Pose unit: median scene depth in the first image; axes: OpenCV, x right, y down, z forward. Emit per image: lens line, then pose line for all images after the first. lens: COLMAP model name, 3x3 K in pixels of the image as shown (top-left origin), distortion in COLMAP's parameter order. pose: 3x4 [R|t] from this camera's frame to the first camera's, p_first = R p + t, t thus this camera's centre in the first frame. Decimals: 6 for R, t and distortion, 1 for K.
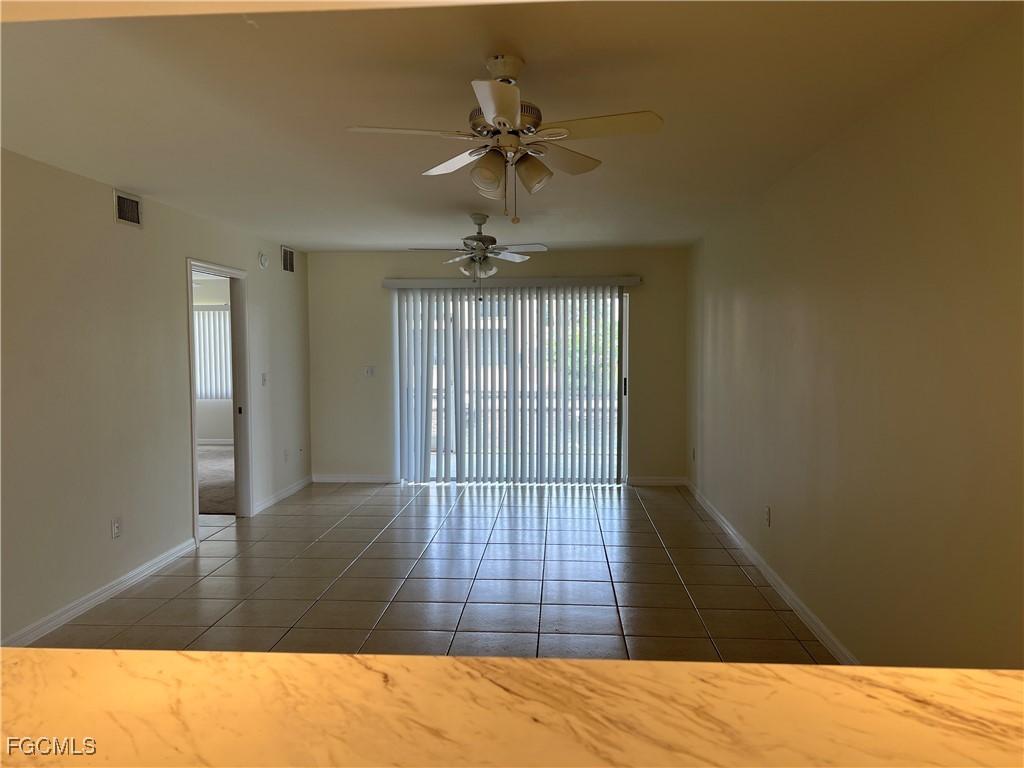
lens RADIAL K [[768.1, 0, 519.3], [0, 768.1, 392.6], [0, 0, 1]] dist [0.003581, 0.003532]
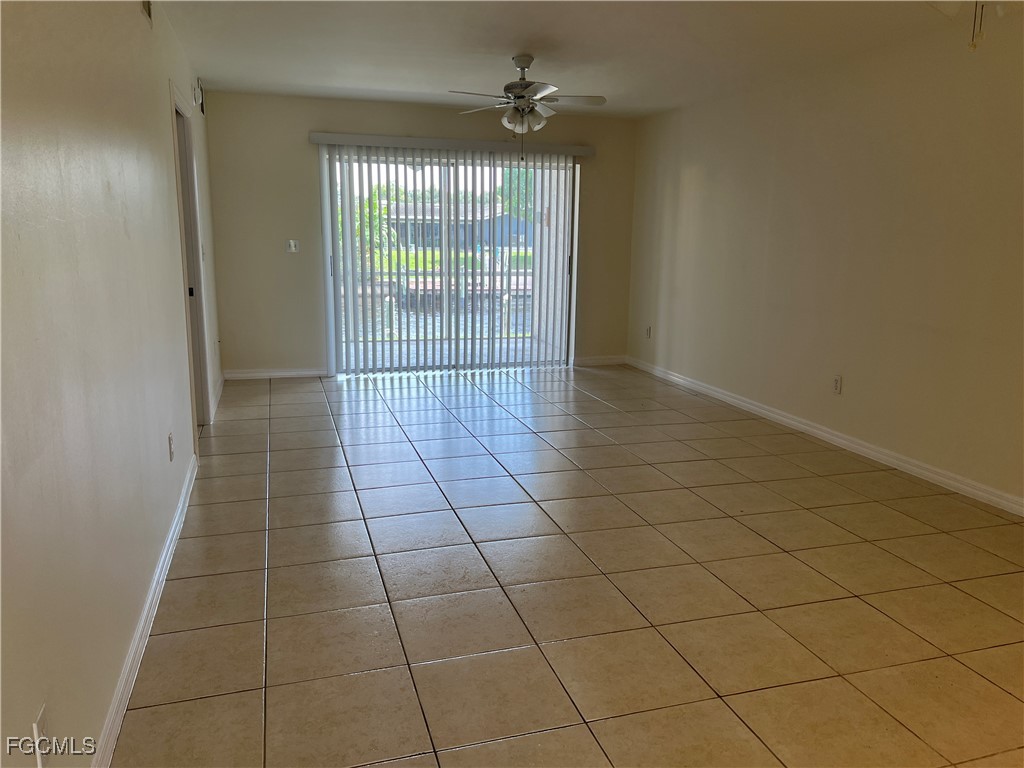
lens RADIAL K [[768.1, 0, 515.4], [0, 768.1, 382.7], [0, 0, 1]] dist [0.003581, 0.003532]
pose [[0.918406, -0.057863, 0.391386, -0.311399], [0.006840, 0.991422, 0.130521, 0.012982], [-0.395581, -0.117194, 0.910923, 0.135871]]
